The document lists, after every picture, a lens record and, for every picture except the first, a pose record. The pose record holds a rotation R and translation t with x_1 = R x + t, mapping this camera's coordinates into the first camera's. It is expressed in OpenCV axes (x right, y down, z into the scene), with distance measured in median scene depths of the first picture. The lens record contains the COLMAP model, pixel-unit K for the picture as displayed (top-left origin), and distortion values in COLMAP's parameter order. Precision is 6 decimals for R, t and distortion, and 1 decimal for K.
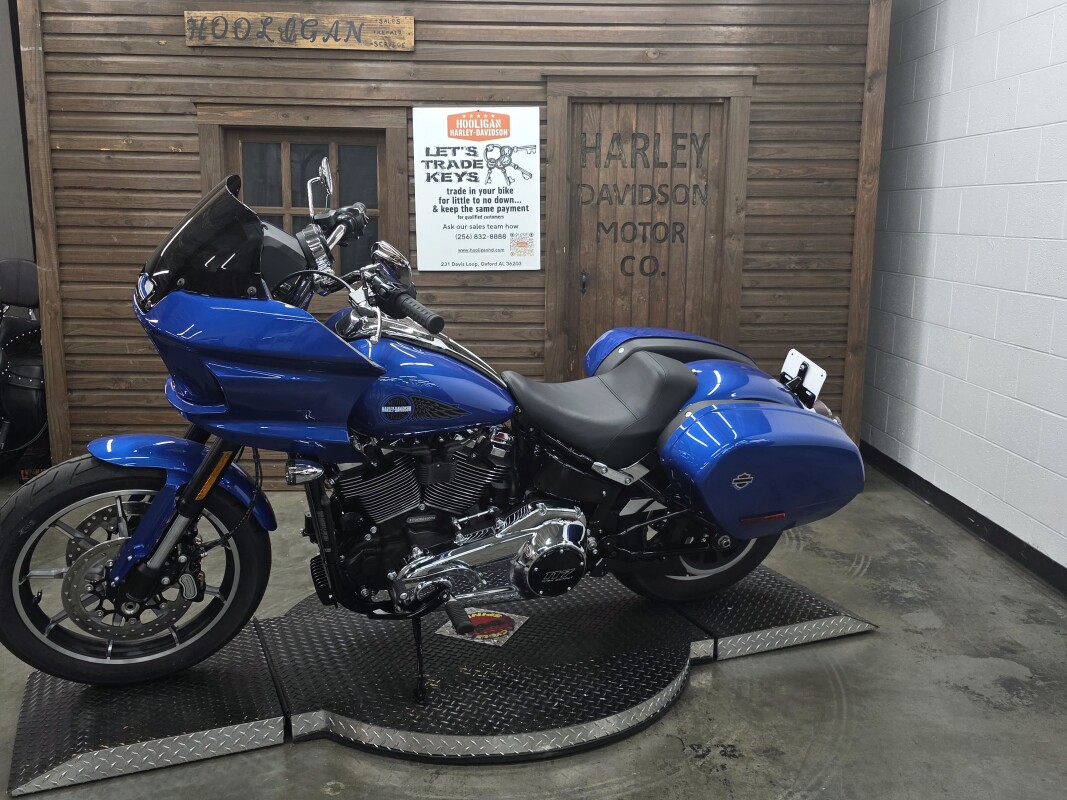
lens RADIAL K [[1048.9, 0, 526.5], [0, 1048.9, 393.5], [0, 0, 1]] dist [0.012384, 0.000000]
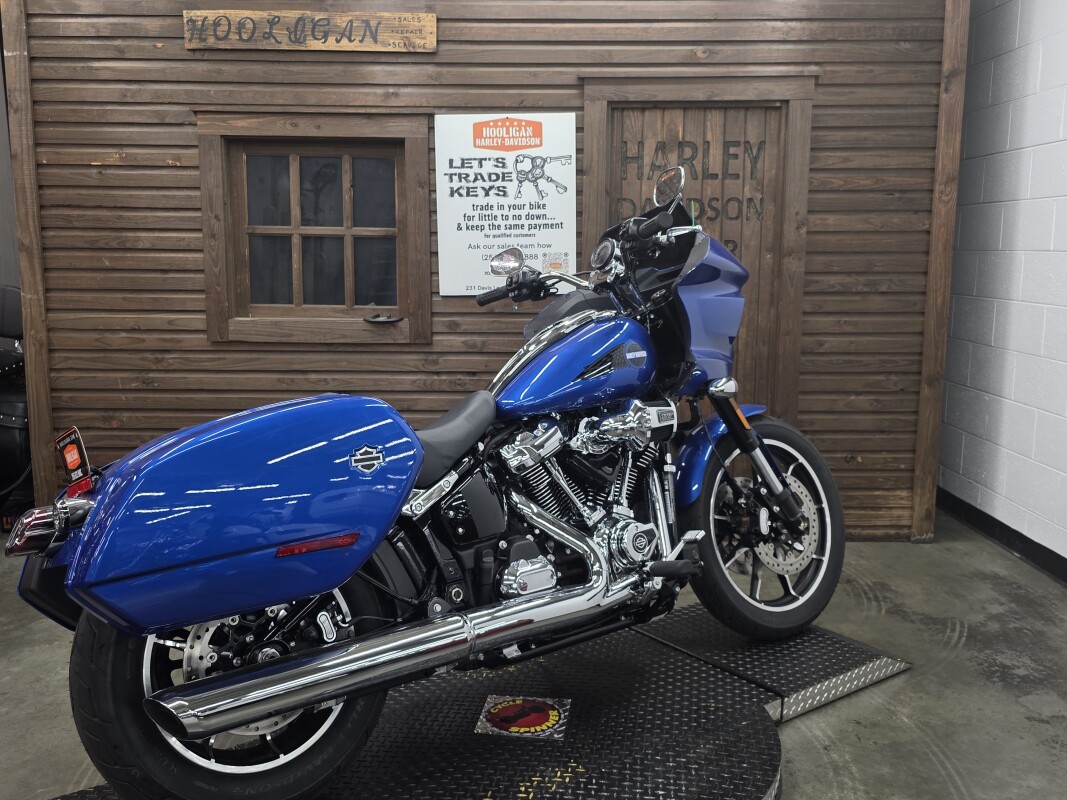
lens RADIAL K [[1048.9, 0, 513.5], [0, 1048.9, 395.6], [0, 0, 1]] dist [0.012384, 0.000000]
pose [[0.999738, -0.002629, -0.022756, -0.020663], [0.001996, 0.999611, -0.027803, -0.006229], [0.022820, 0.027750, 0.999354, 0.107550]]
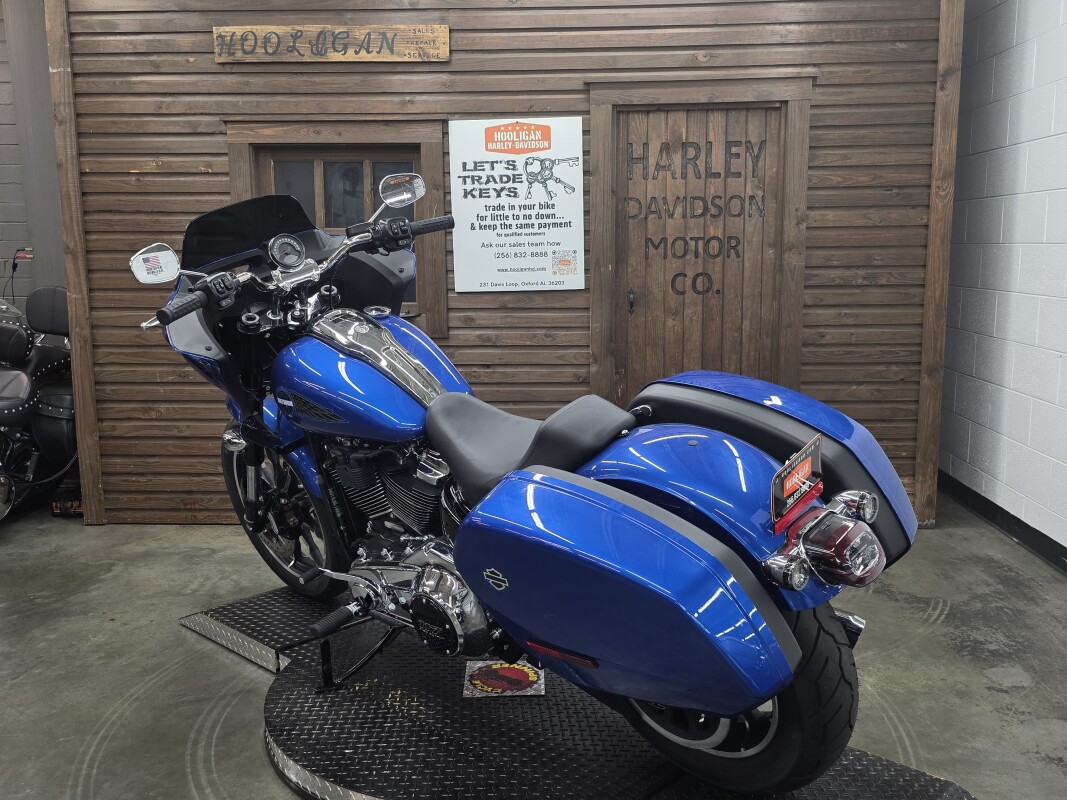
lens RADIAL K [[1048.9, 0, 529.2], [0, 1048.9, 393.9], [0, 0, 1]] dist [0.012384, 0.000000]
pose [[0.997307, -0.006295, -0.073073, 0.032117], [0.004212, 0.999581, -0.028621, 0.002376], [0.073222, 0.028237, 0.996916, 0.065354]]
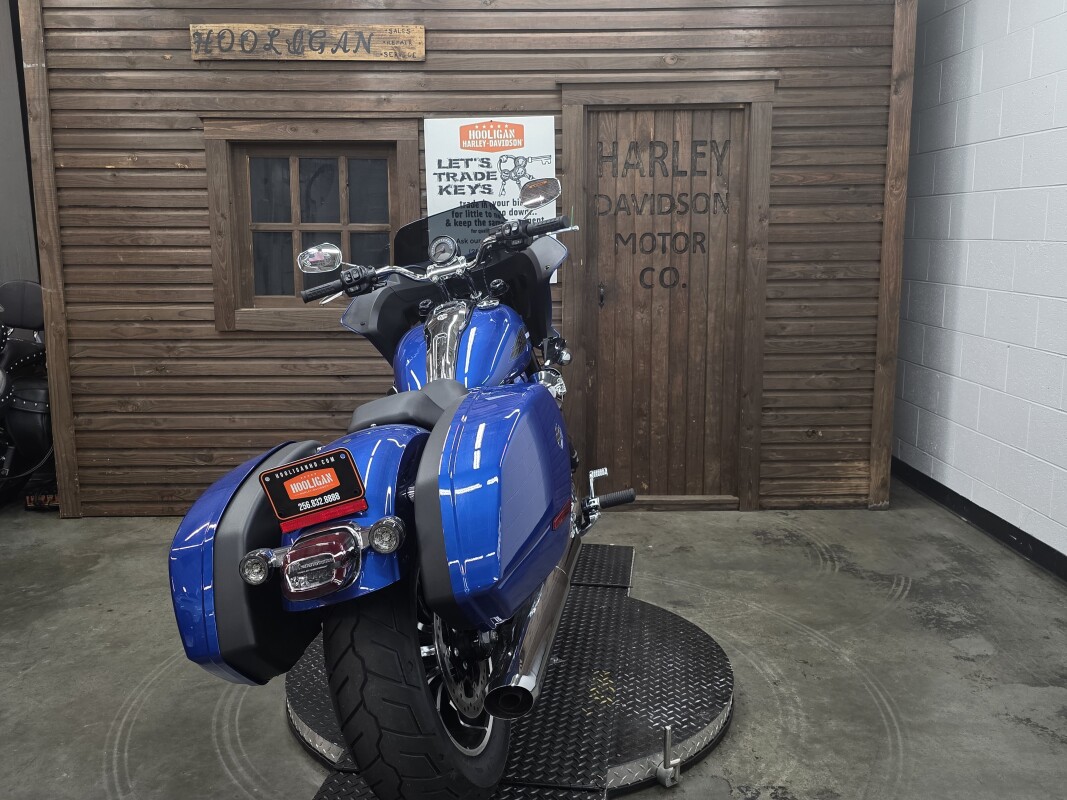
lens RADIAL K [[1048.9, 0, 513.0], [0, 1048.9, 391.7], [0, 0, 1]] dist [0.012384, 0.000000]
pose [[0.999789, -0.013227, -0.015698, -0.013922], [0.012945, 0.999755, -0.017945, -0.000907], [0.015932, 0.017738, 0.999716, 0.033180]]
